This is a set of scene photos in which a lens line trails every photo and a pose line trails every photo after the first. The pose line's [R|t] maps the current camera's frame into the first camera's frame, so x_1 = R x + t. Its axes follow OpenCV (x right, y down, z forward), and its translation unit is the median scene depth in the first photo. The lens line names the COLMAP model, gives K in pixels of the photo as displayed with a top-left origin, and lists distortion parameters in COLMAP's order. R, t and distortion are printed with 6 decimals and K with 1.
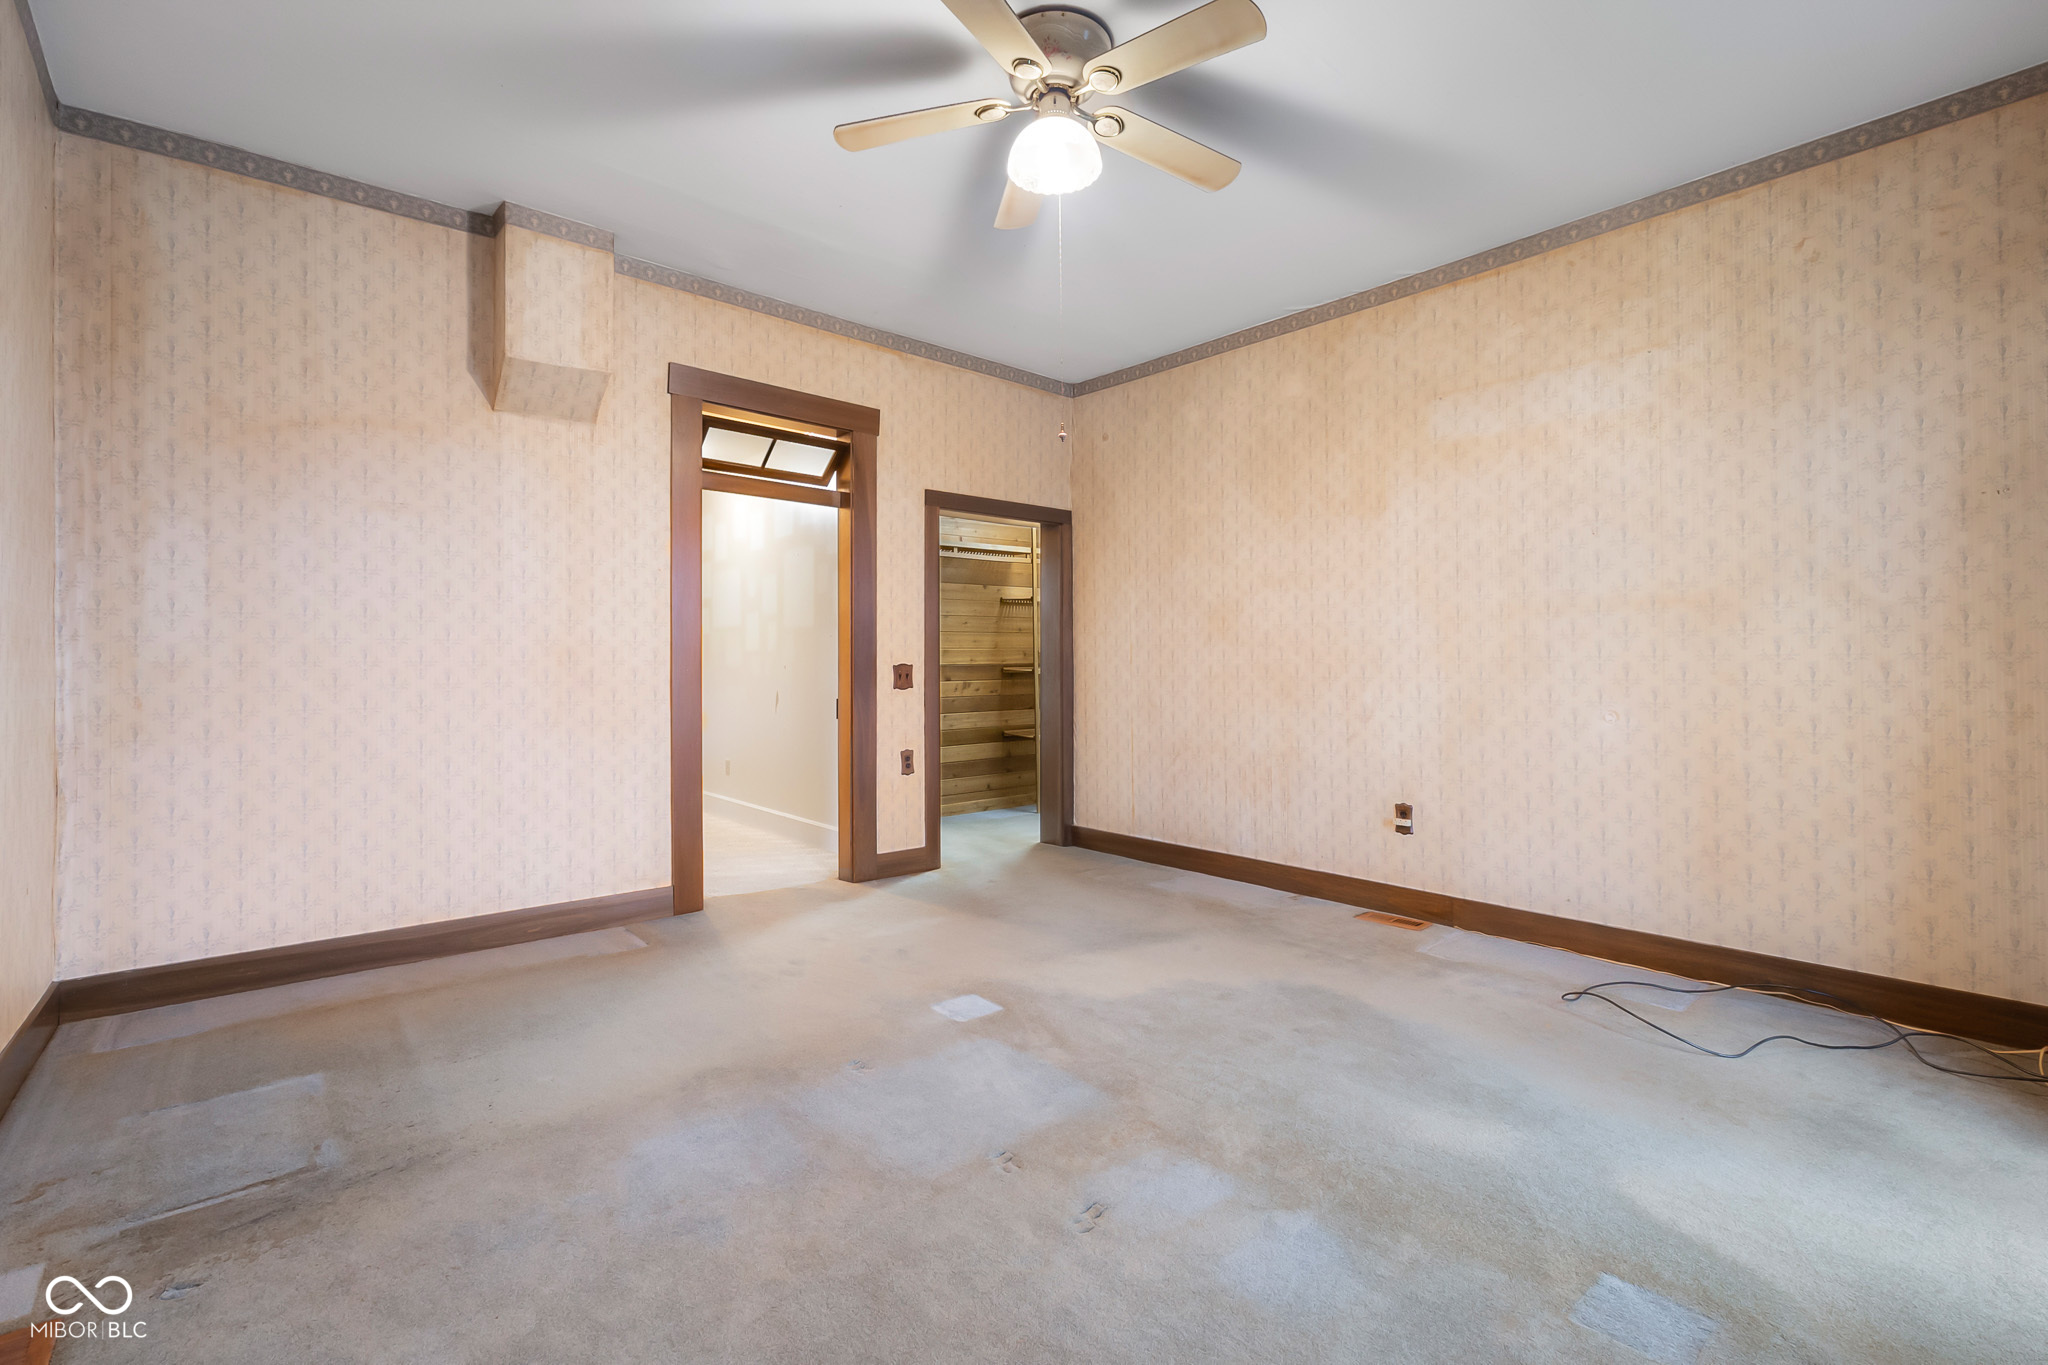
lens RADIAL K [[915.5, 0, 1021.5], [0, 915.5, 667.9], [0, 0, 1]] dist [0.000900, -0.000559]
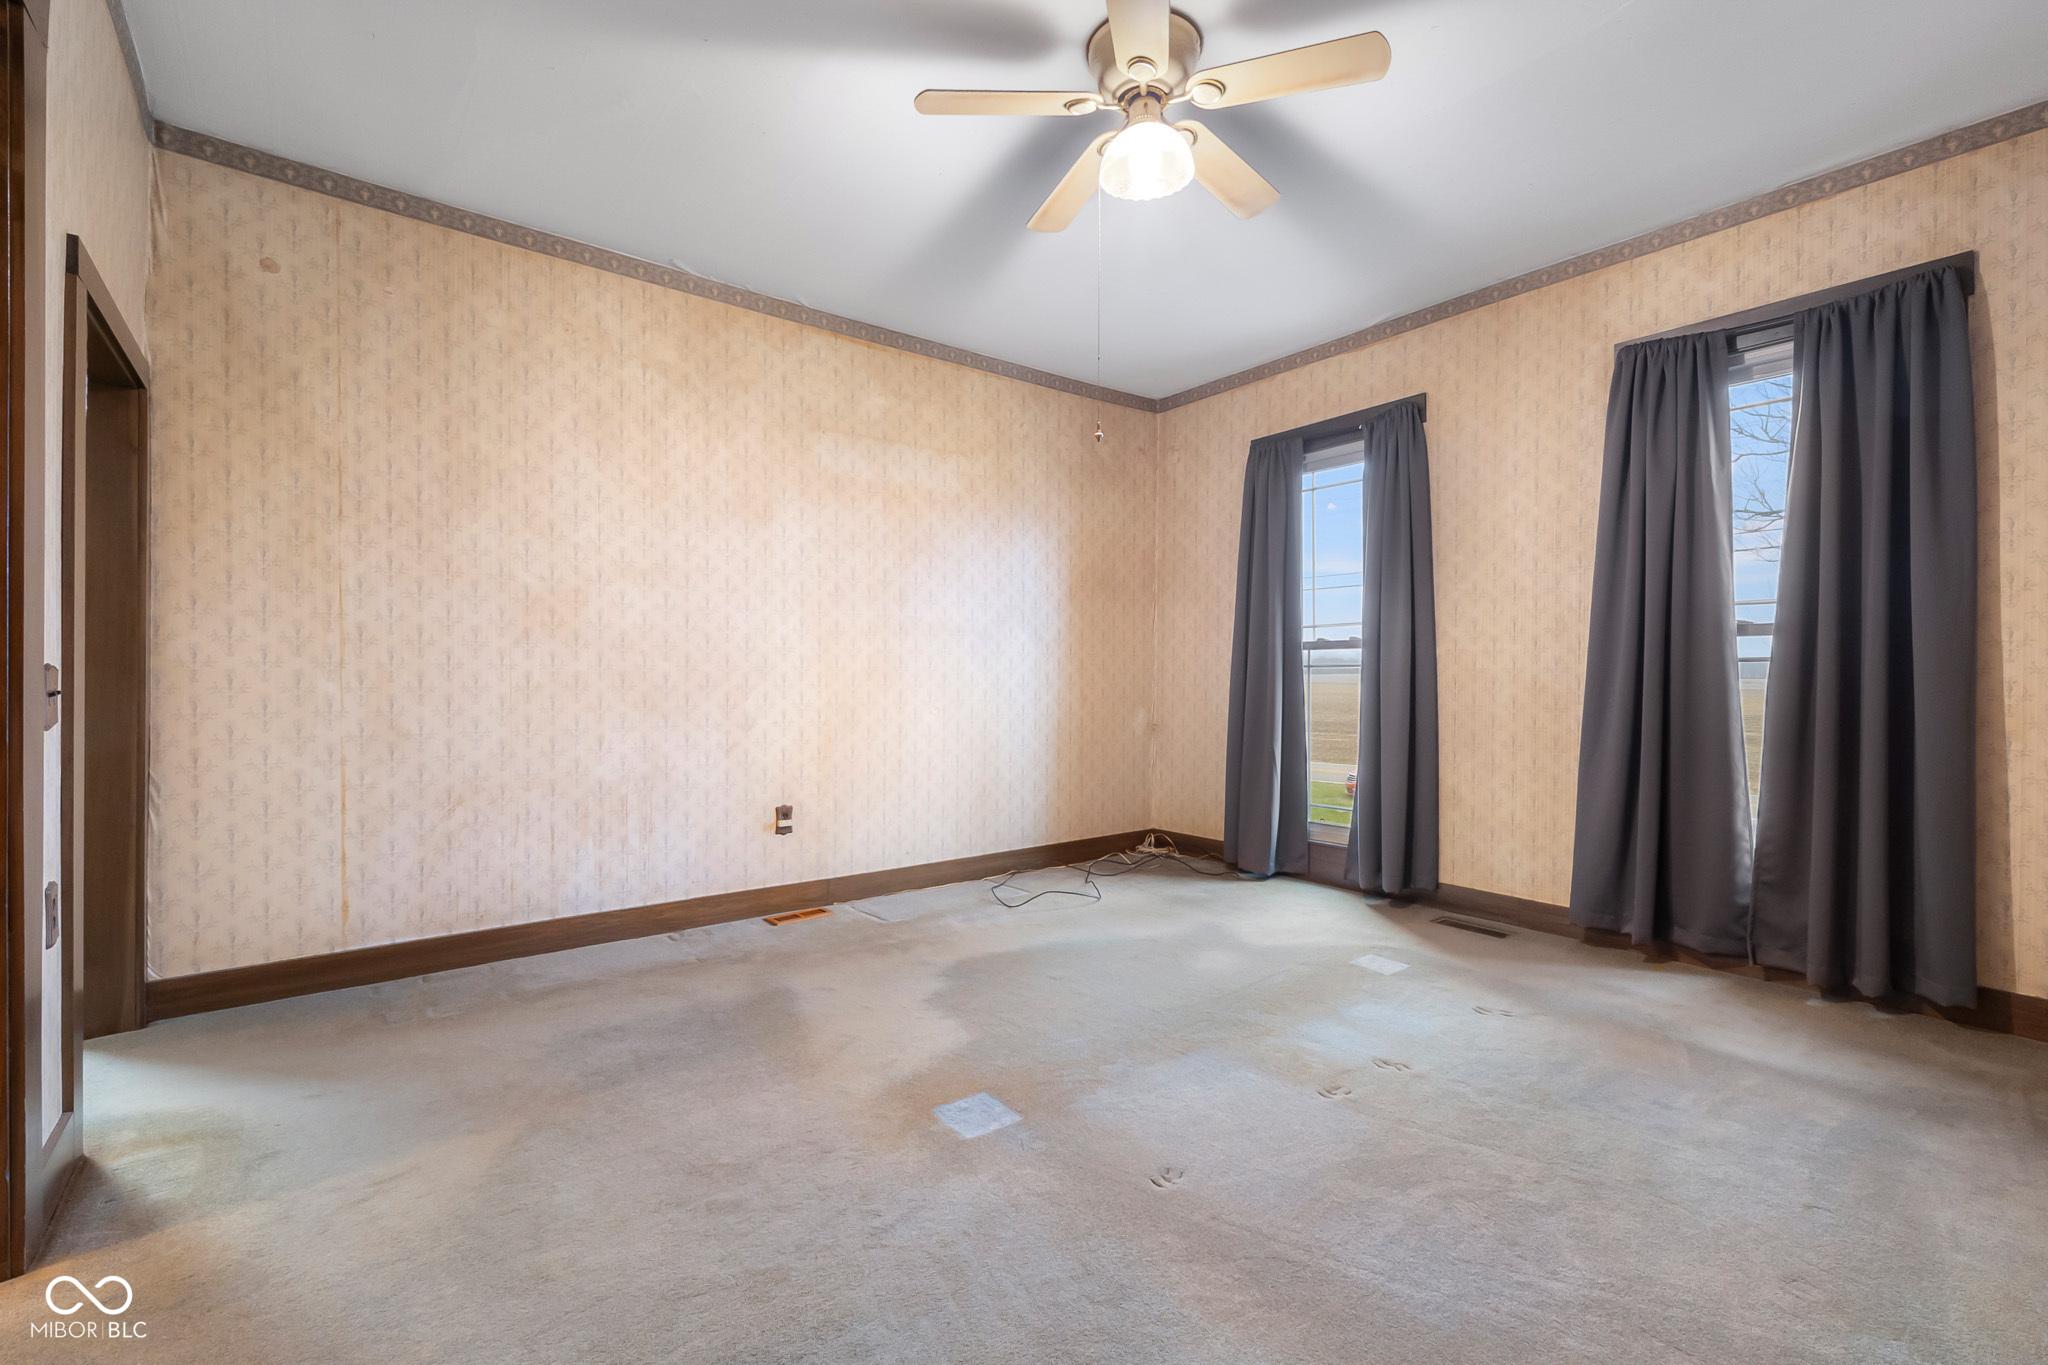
lens RADIAL K [[915.5, 0, 1020.7], [0, 915.5, 685.6], [0, 0, 1]] dist [0.000900, -0.000559]
pose [[0.033434, -0.013112, 0.999355, -0.547915], [-0.003496, 0.999906, 0.013236, -0.003085], [-0.999435, -0.003936, 0.033385, 0.616588]]
